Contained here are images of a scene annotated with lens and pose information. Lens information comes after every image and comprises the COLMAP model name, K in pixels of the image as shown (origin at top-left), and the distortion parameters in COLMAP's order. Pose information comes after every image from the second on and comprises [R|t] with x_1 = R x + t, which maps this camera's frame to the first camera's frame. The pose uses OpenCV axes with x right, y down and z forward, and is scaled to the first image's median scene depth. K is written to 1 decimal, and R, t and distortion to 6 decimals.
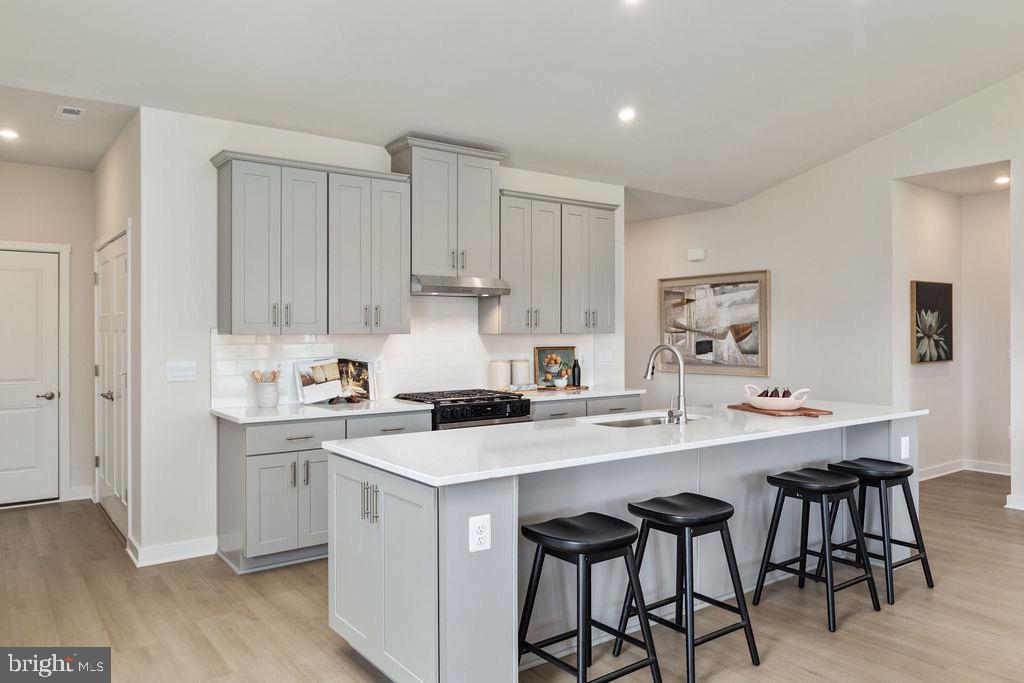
lens RADIAL K [[712.9, 0, 512.0], [0, 712.9, 341.5], [0, 0, 1]] dist [-0.000909, -0.000246]
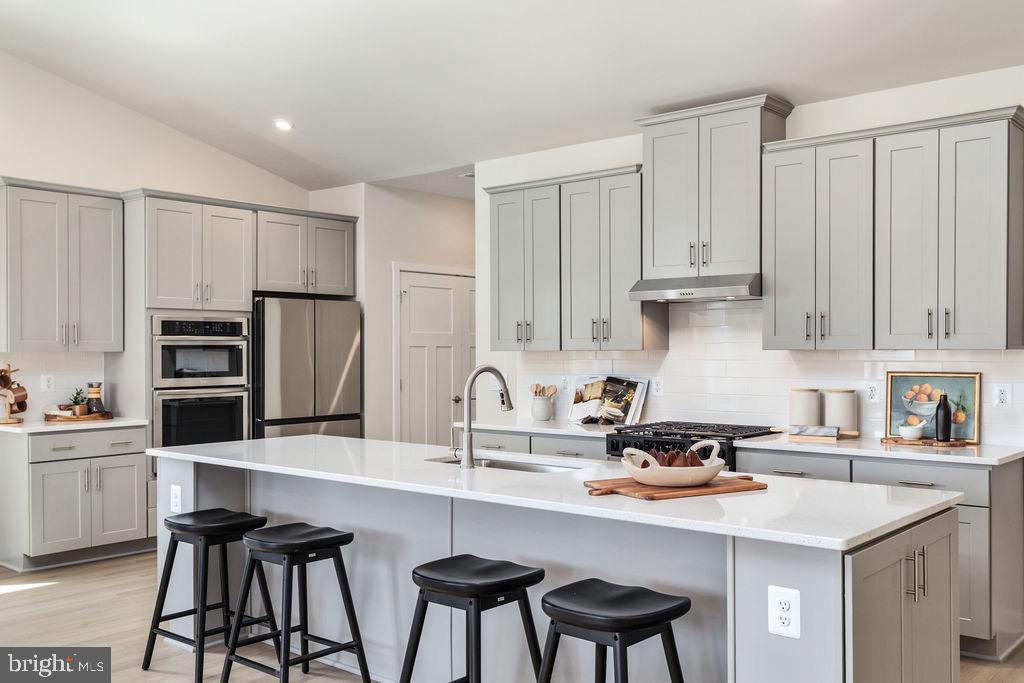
lens RADIAL K [[962.4, 0, 512.8], [0, 962.4, 368.2], [0, 0, 1]] dist [0.011628, 0.003071]
pose [[0.225071, 0.022566, -0.974081, 0.963191], [-0.008191, 0.999740, 0.021268, -0.012545], [0.974308, 0.003192, 0.225198, 0.606653]]
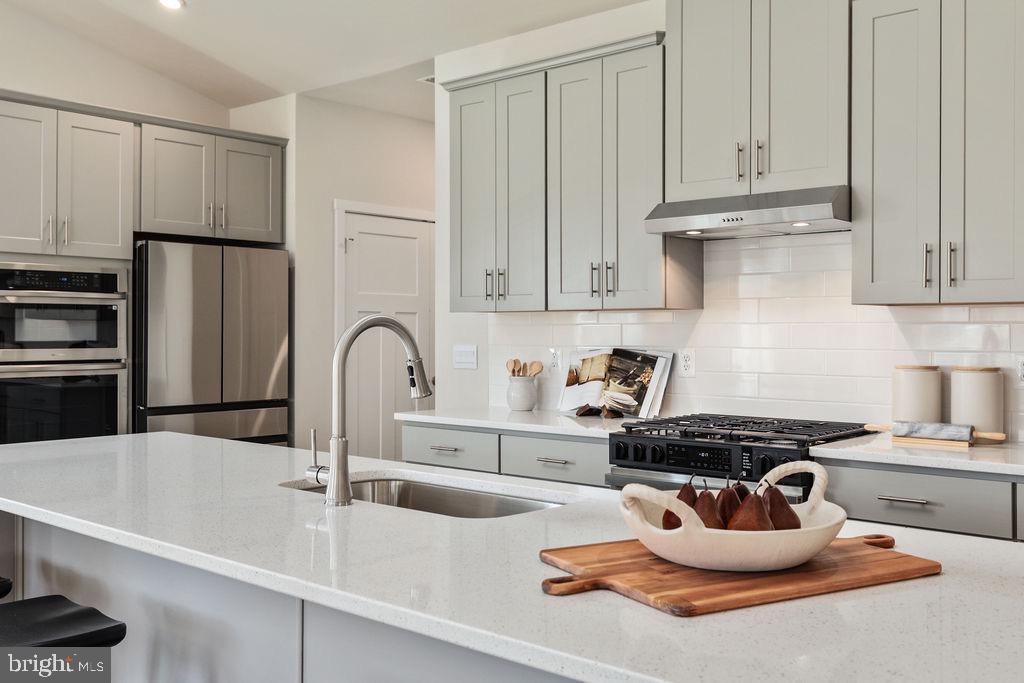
lens RADIAL K [[1001.5, 0, 512.0], [0, 1001.5, 341.5], [0, 0, 1]] dist [0.006578, 0.005756]
pose [[0.208873, 0.013817, -0.977845, 0.632379], [-0.012498, 0.999856, 0.011458, 0.008824], [0.977863, 0.009828, 0.209016, 0.731143]]
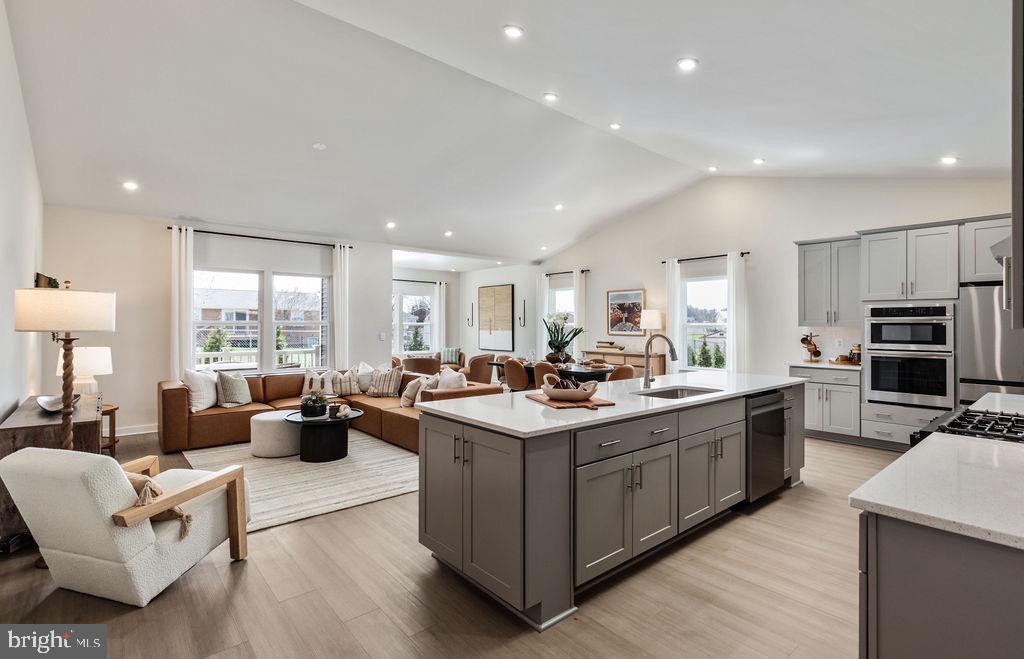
lens RADIAL K [[480.2, 0, 512.0], [0, 480.2, 329.5], [0, 0, 1]] dist [-0.001543, -0.000314]
pose [[-0.997505, 0.001509, -0.070574, 0.442635], [0.000083, 0.999796, 0.020206, -0.019627], [0.070590, 0.020149, -0.997302, 1.481111]]
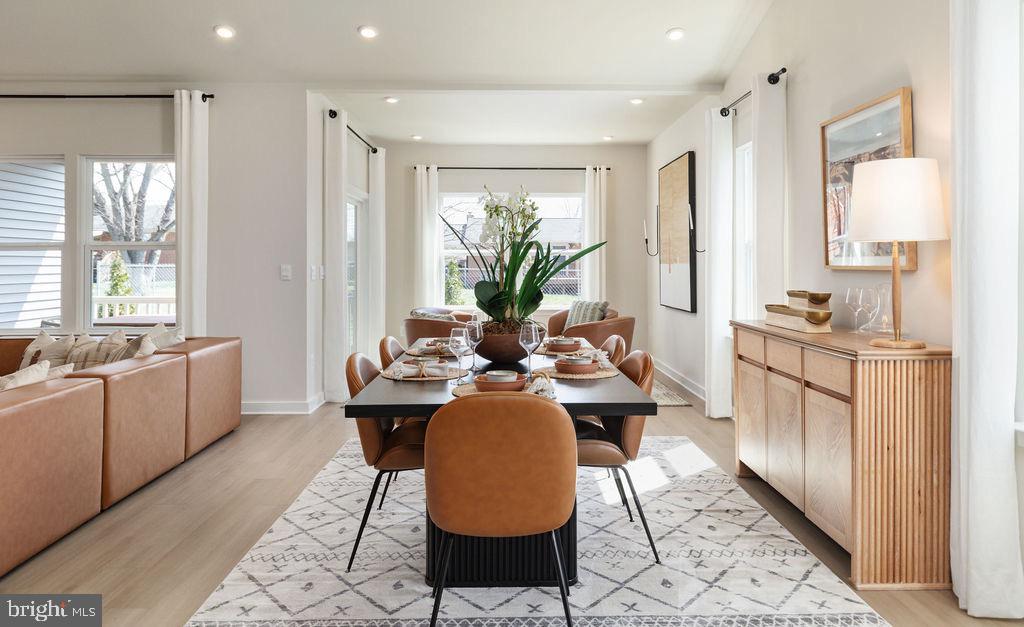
lens RADIAL K [[694.9, 0, 511.1], [0, 694.9, 259.3], [0, 0, 1]] dist [-0.000998, 0.003589]
pose [[-0.815802, 0.008544, 0.578268, -0.234479], [0.009710, 0.999952, -0.001075, 0.023965], [-0.578250, 0.004738, -0.815846, 0.514598]]
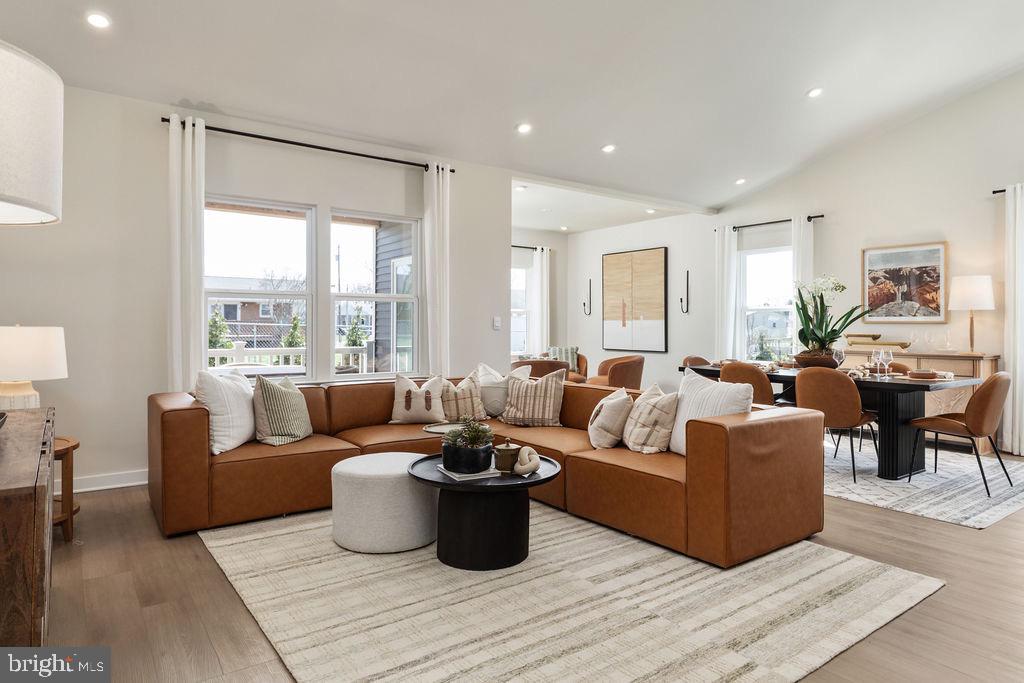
lens RADIAL K [[611.5, 0, 513.1], [0, 611.5, 336.4], [0, 0, 1]] dist [0.001119, 0.000208]
pose [[-0.999998, -0.002136, 0.000613, 0.744247], [-0.002117, 0.999585, 0.028732, 0.030843], [-0.000674, 0.028731, -0.999587, 1.054992]]
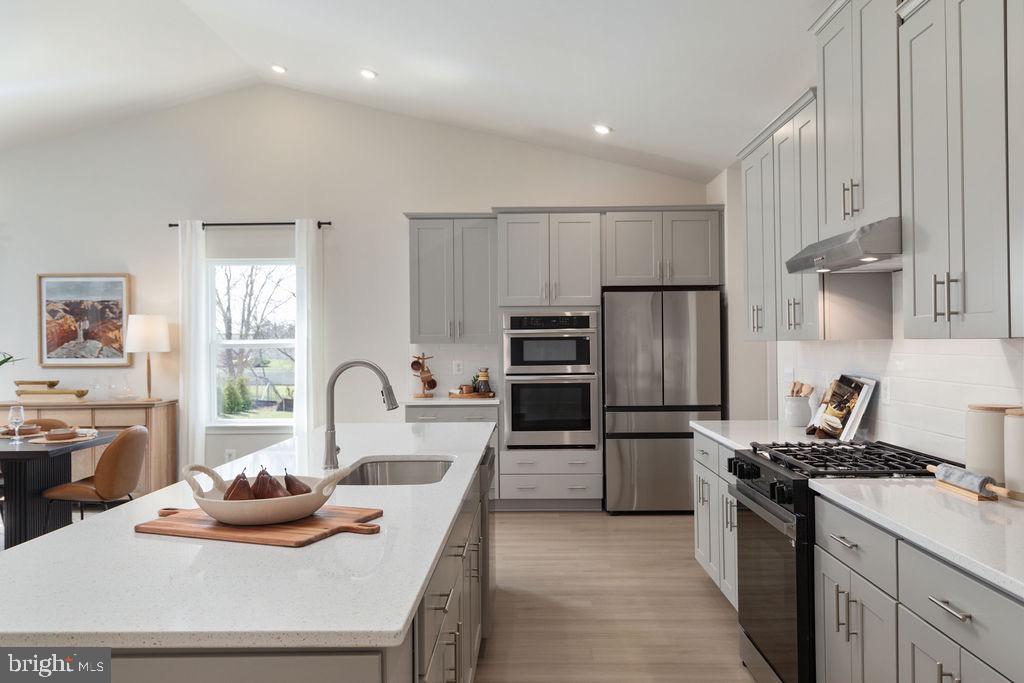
lens RADIAL K [[801.9, 0, 512.0], [0, 801.9, 341.5], [0, 0, 1]] dist [0.007423, 0.002441]
pose [[-0.608445, 0.008248, -0.793553, 0.588506], [0.003446, 0.999964, 0.007752, -0.015903], [0.793588, 0.001982, -0.608452, 1.241013]]
